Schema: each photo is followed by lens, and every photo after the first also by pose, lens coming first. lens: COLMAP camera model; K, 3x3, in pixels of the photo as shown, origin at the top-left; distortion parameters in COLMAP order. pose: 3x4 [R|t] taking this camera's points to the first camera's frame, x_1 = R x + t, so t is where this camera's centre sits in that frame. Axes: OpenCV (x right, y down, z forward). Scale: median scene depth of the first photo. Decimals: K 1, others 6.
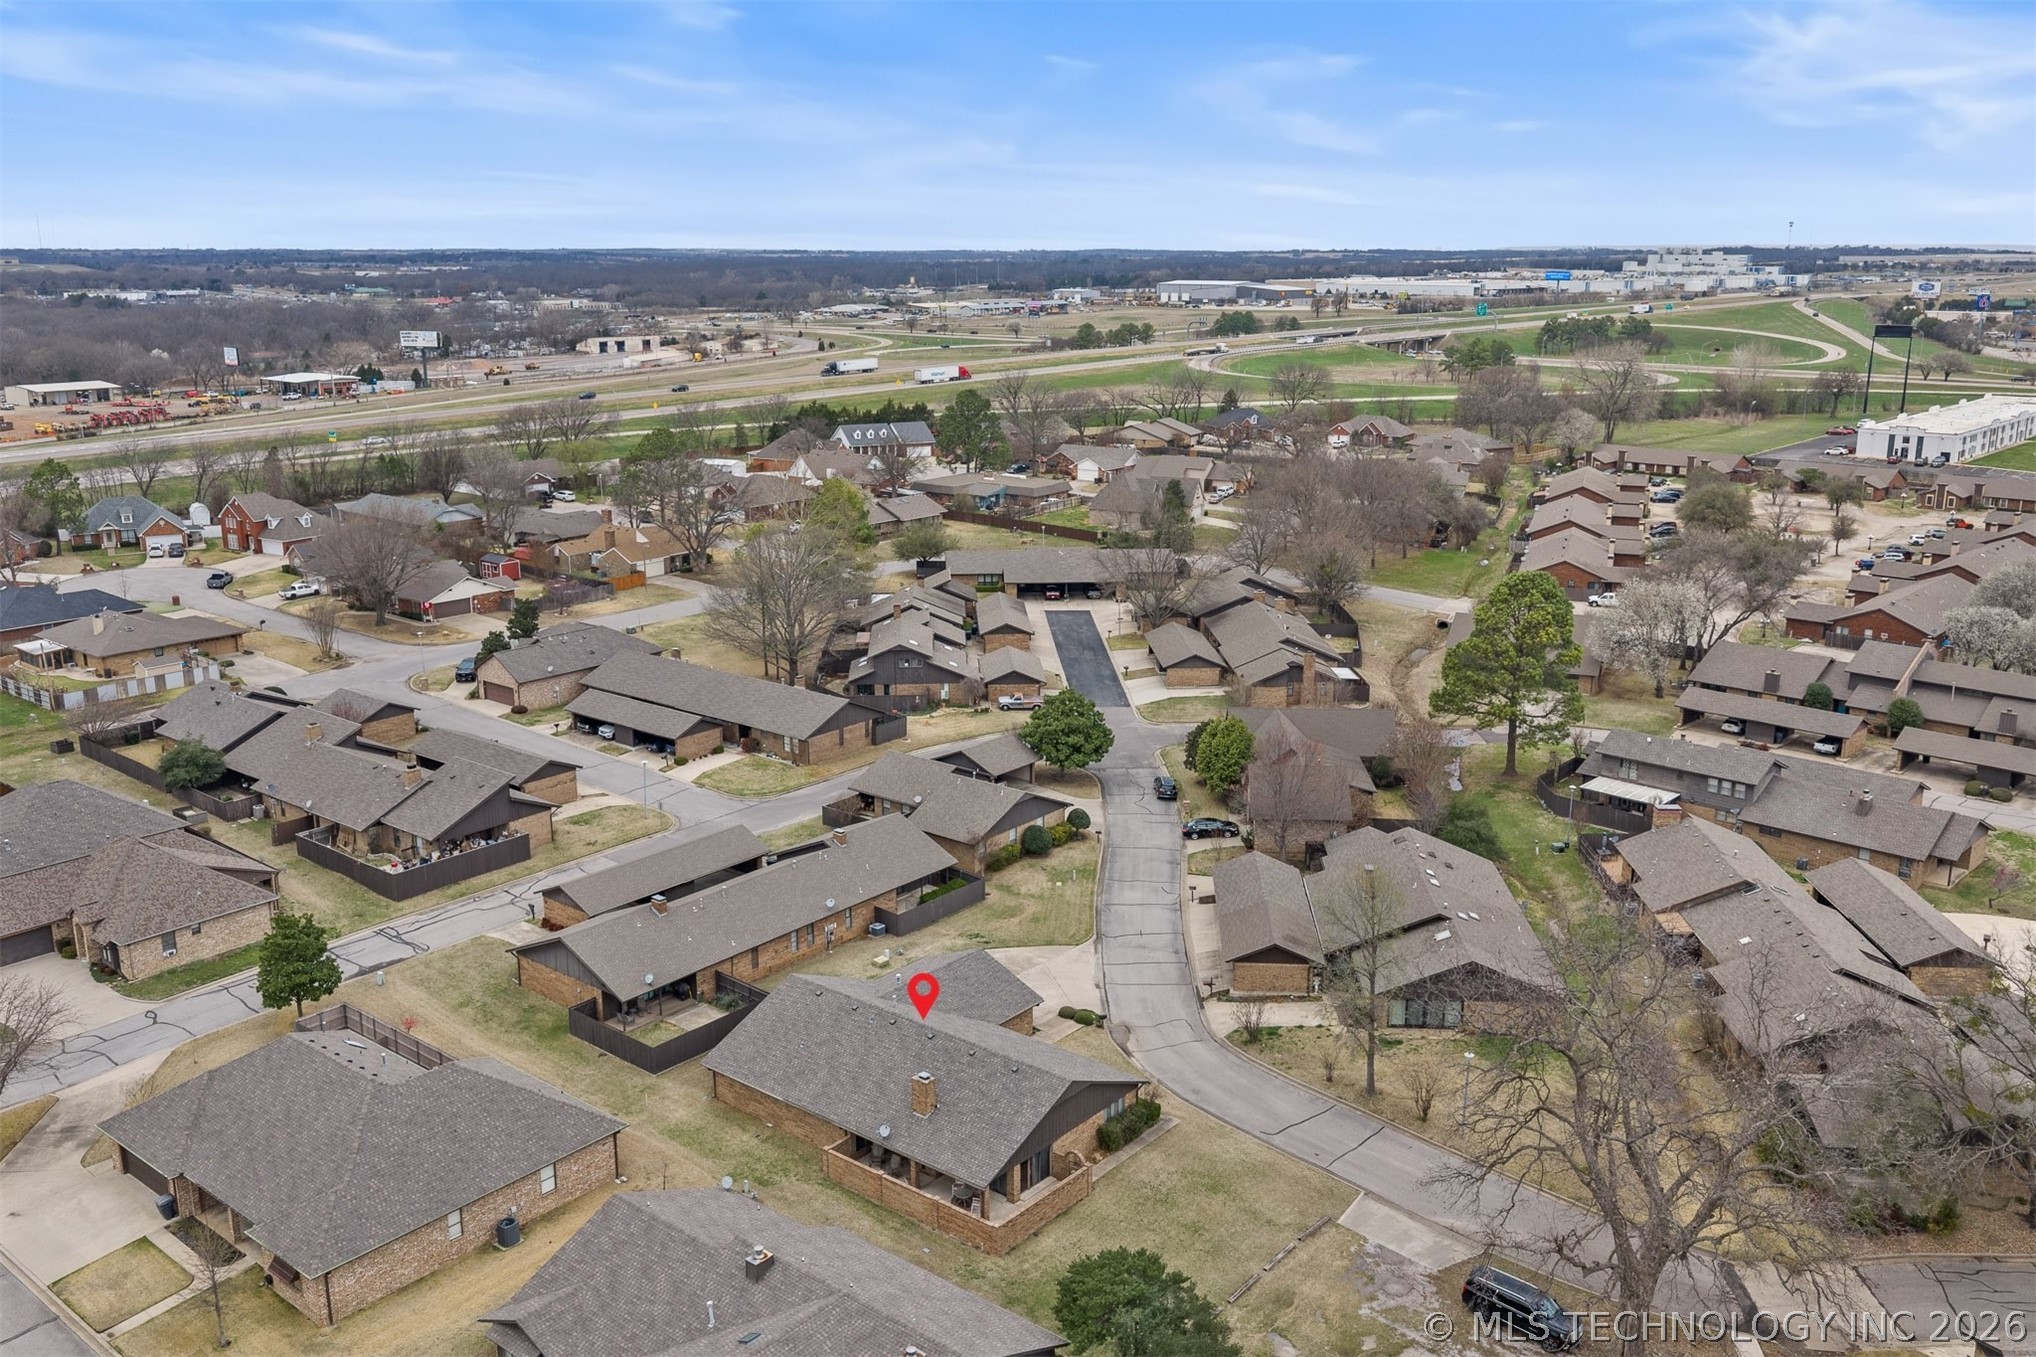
lens RADIAL K [[1717.9, 0, 1030.3], [0, 1717.9, 694.9], [0, 0, 1]] dist [0.021064, -0.043742]
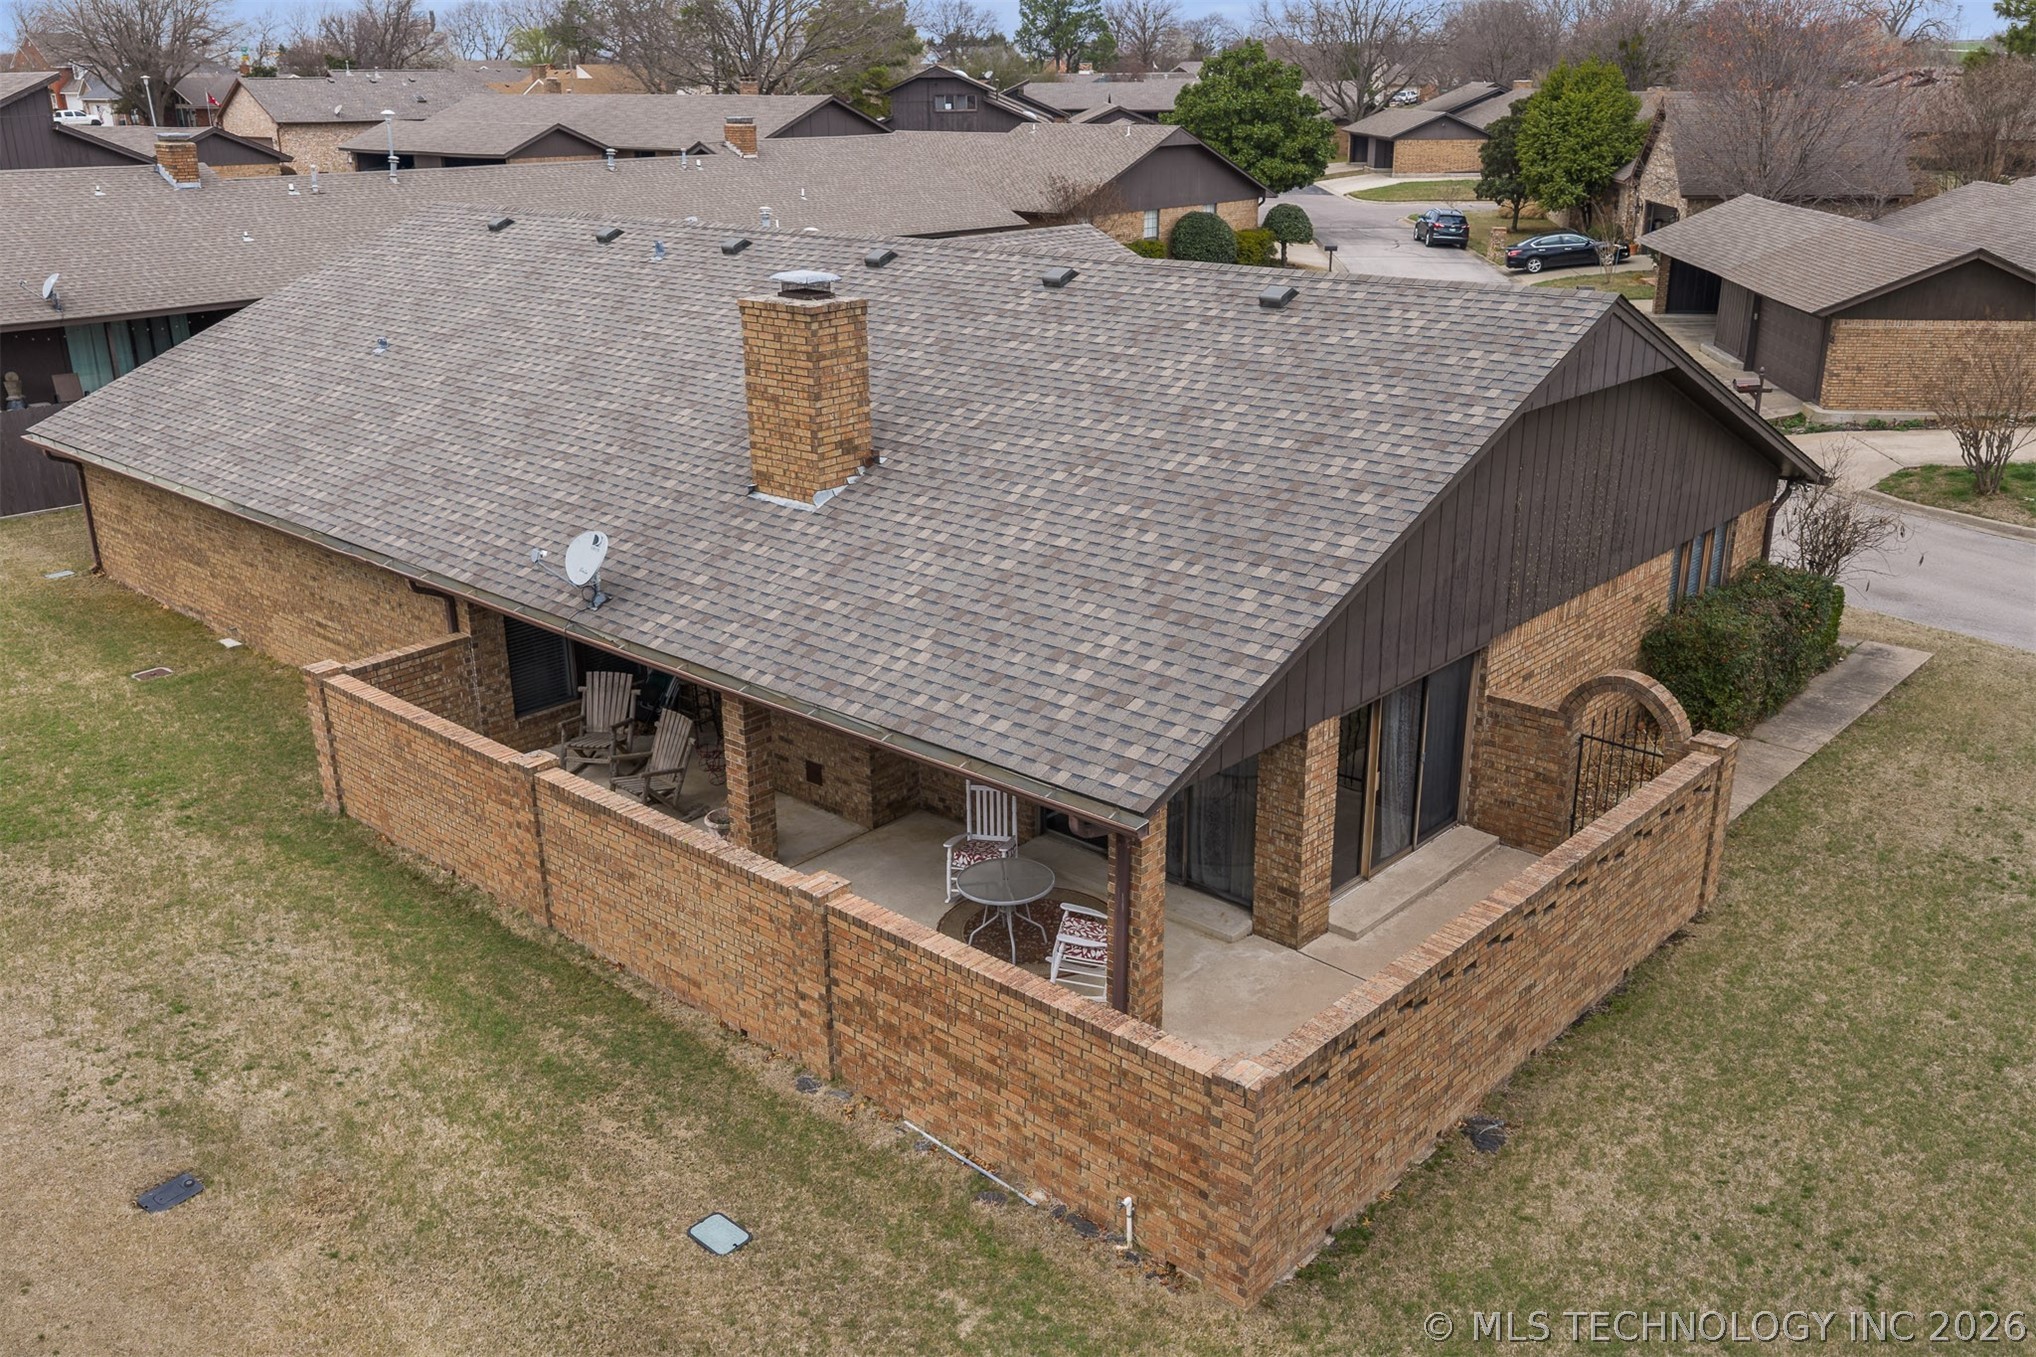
lens RADIAL K [[1717.9, 0, 1018.1], [0, 1717.9, 671.1], [0, 0, 1]] dist [0.021064, -0.043742]
pose [[0.998286, 0.008827, -0.057852, -0.027804], [-0.004361, 0.997031, 0.076871, 0.253396], [0.058359, -0.076487, 0.995361, 0.822940]]
